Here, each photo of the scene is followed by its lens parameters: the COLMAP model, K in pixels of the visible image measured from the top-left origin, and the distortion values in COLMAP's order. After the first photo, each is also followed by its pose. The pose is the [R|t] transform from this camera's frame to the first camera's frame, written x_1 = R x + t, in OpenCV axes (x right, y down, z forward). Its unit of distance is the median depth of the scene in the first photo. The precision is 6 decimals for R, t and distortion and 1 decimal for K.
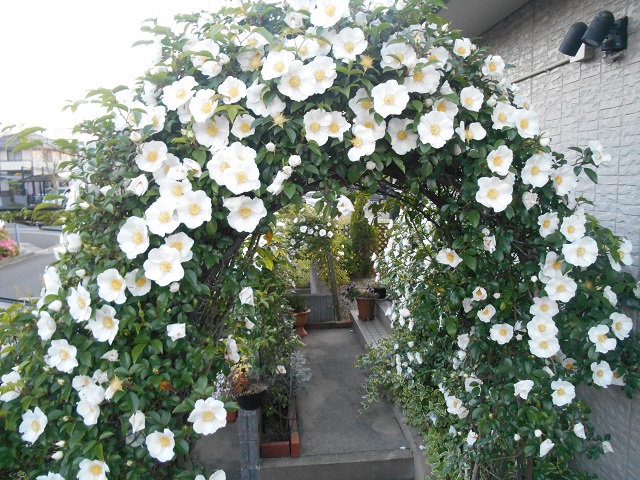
lens RADIAL K [[485.5, 0, 322.1], [0, 485.5, 238.5], [0, 0, 1]] dist [-0.025546, 0.006384]
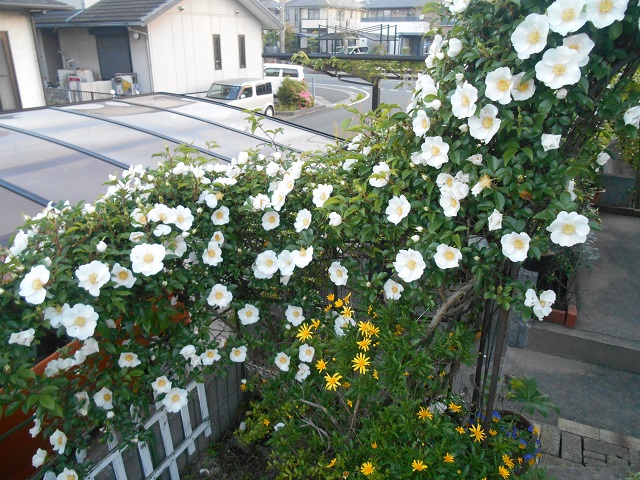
lens RADIAL K [[485.5, 0, 322.4], [0, 485.5, 239.7], [0, 0, 1]] dist [-0.025546, 0.006384]
pose [[0.863843, 0.212401, -0.456794, -0.208473], [-0.090060, 0.957274, 0.274803, 0.153308], [0.495645, -0.196247, 0.846063, -0.108080]]
